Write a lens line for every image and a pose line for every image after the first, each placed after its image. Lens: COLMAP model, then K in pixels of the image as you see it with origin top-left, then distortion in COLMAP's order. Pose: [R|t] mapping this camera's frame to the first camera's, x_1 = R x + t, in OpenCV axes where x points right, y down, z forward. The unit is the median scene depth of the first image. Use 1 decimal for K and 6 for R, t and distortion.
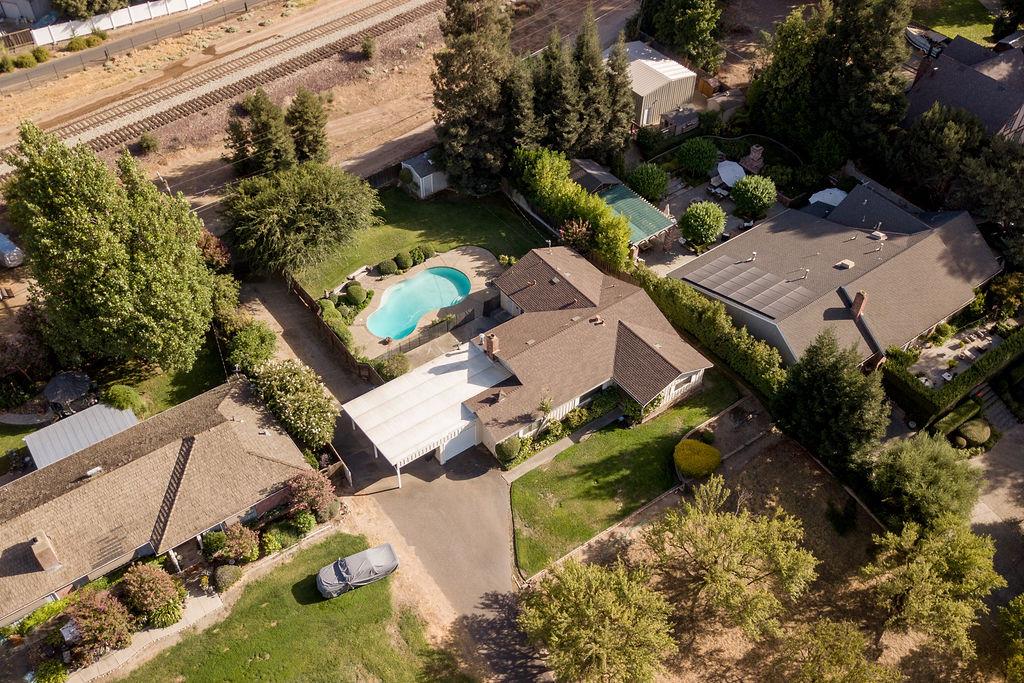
lens RADIAL K [[936.0, 0, 512.0], [0, 936.0, 341.5], [0, 0, 1]] dist [0.011034, -0.020507]
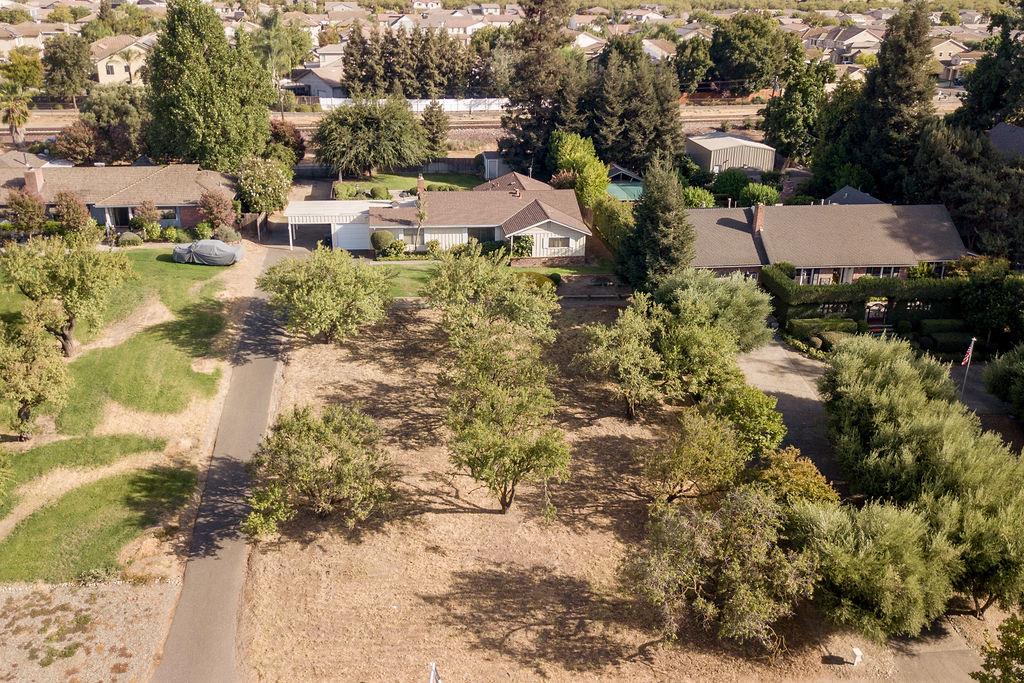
lens RADIAL K [[936.0, 0, 512.0], [0, 936.0, 341.5], [0, 0, 1]] dist [0.011034, -0.020507]
pose [[0.876448, 0.178543, -0.447170, 0.627364], [-0.346609, 0.878586, -0.328555, 0.509627], [0.334217, 0.442955, 0.831919, 0.140111]]
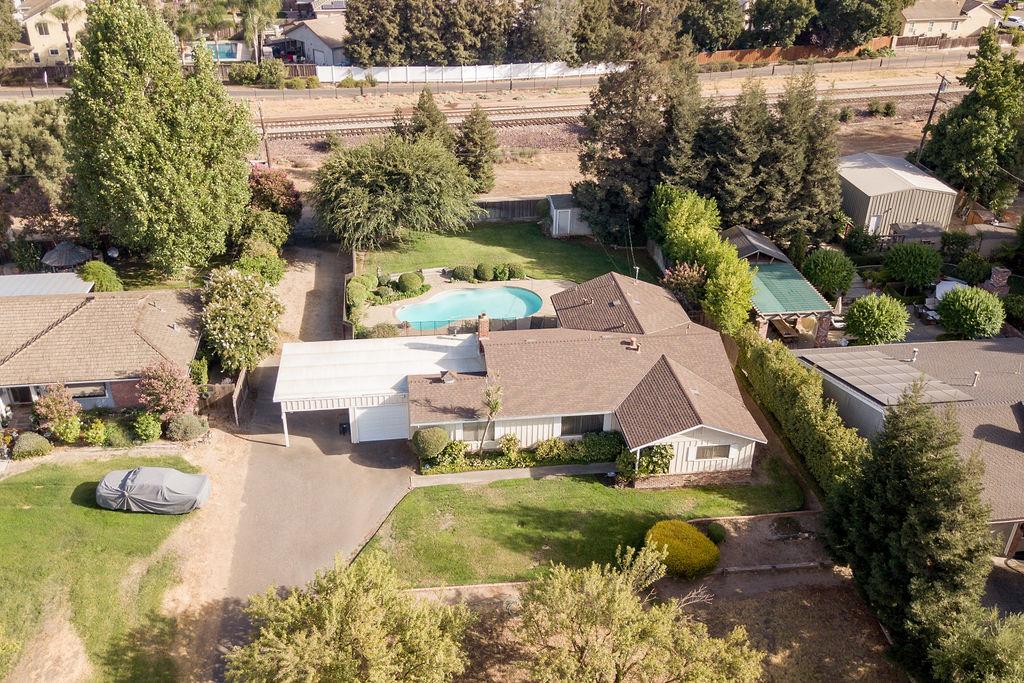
lens RADIAL K [[940.7, 0, 513.7], [0, 940.7, 344.3], [0, 0, 1]] dist [-0.001693, -0.004155]
pose [[0.877418, 0.235163, -0.418134, 0.317901], [-0.344895, 0.915056, -0.209095, 0.162717], [0.333444, 0.327676, 0.883993, 0.324910]]
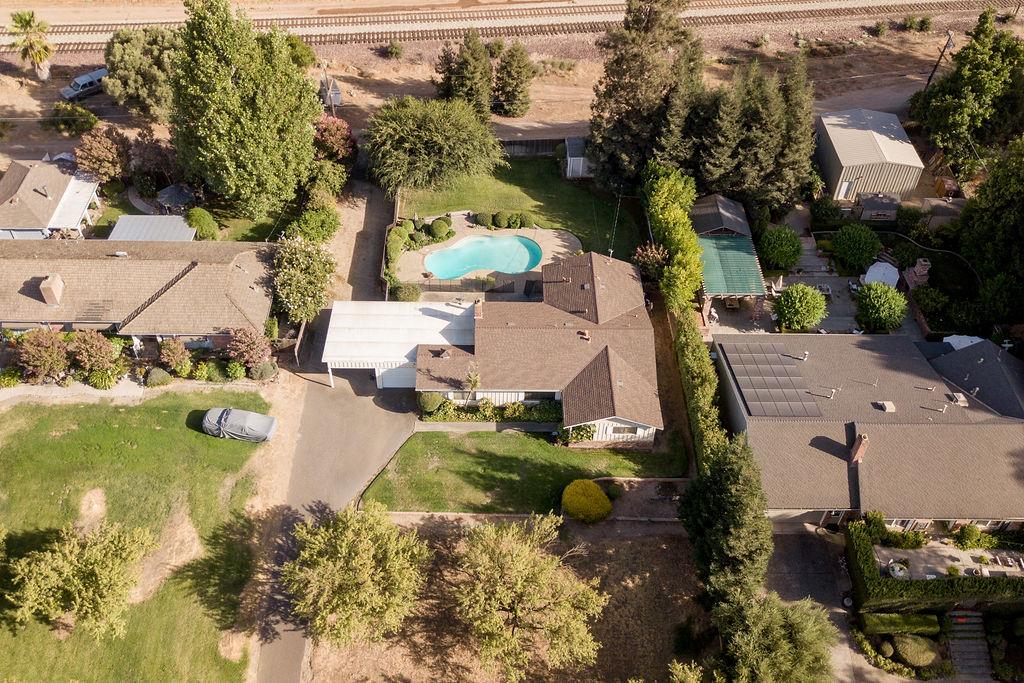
lens RADIAL K [[936.0, 0, 512.0], [0, 936.0, 341.5], [0, 0, 1]] dist [0.011034, -0.020507]
pose [[0.809601, 0.421602, -0.408409, 0.432815], [-0.424910, 0.900971, 0.087765, -0.069670], [0.404967, 0.102483, 0.908570, 0.084726]]
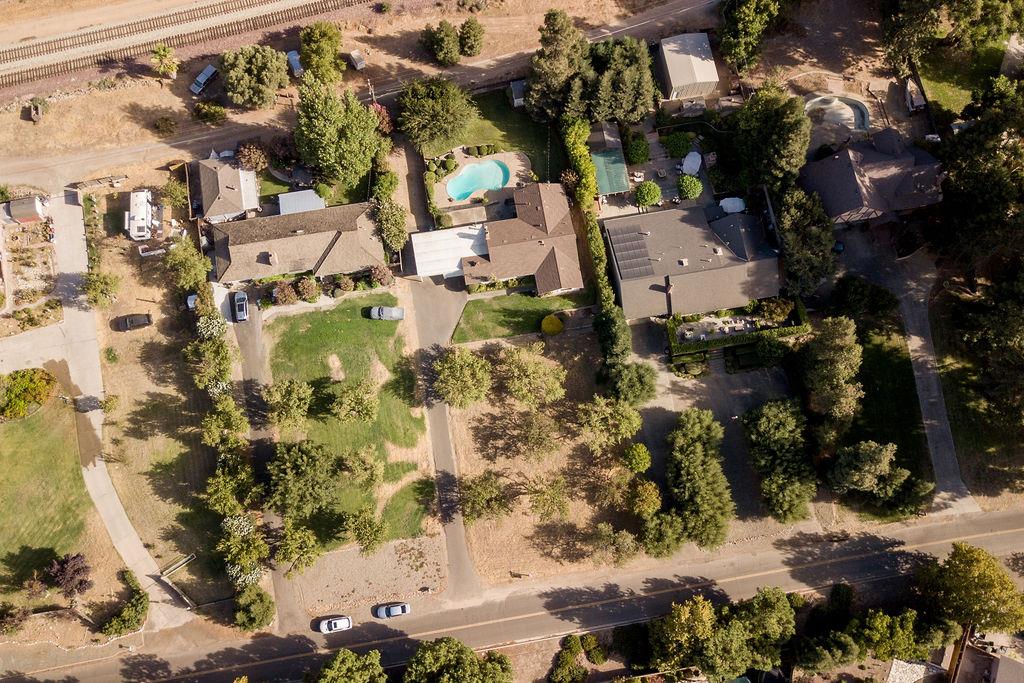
lens RADIAL K [[936.0, 0, 512.0], [0, 936.0, 341.5], [0, 0, 1]] dist [0.011034, -0.020507]
pose [[0.893221, 0.431207, -0.127343, 0.380556], [-0.316775, 0.804538, 0.502367, -0.836519], [0.319076, -0.408386, 0.855226, -0.813195]]
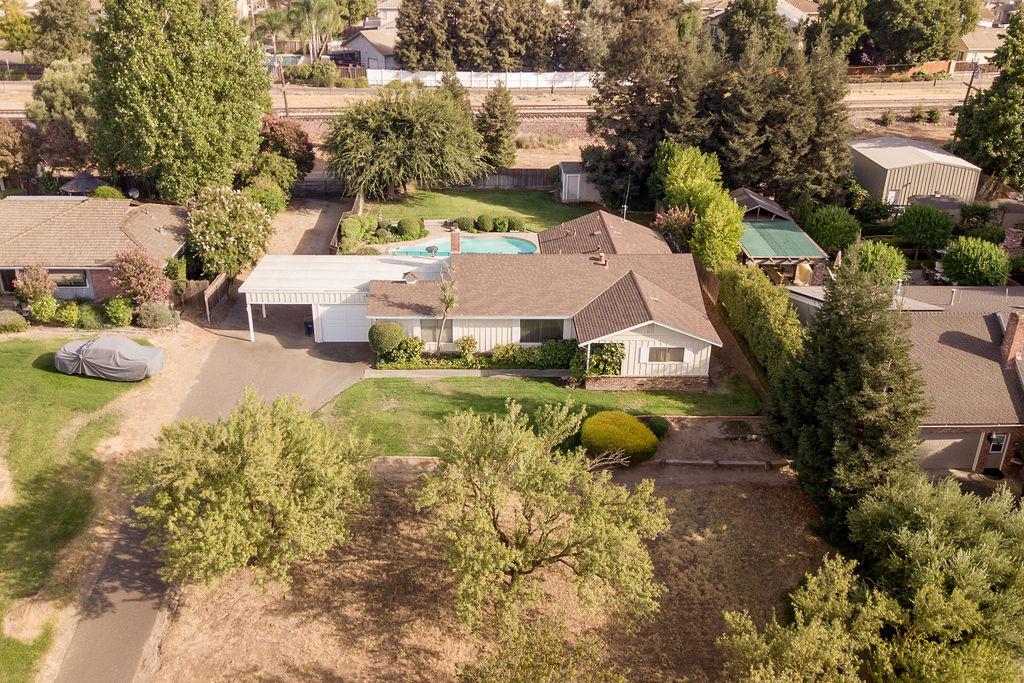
lens RADIAL K [[936.0, 0, 512.0], [0, 936.0, 341.5], [0, 0, 1]] dist [0.011034, -0.020507]
pose [[0.823985, 0.237448, -0.514459, 0.423986], [-0.407070, 0.879652, -0.245982, 0.239753], [0.394136, 0.412106, 0.821478, 0.408143]]
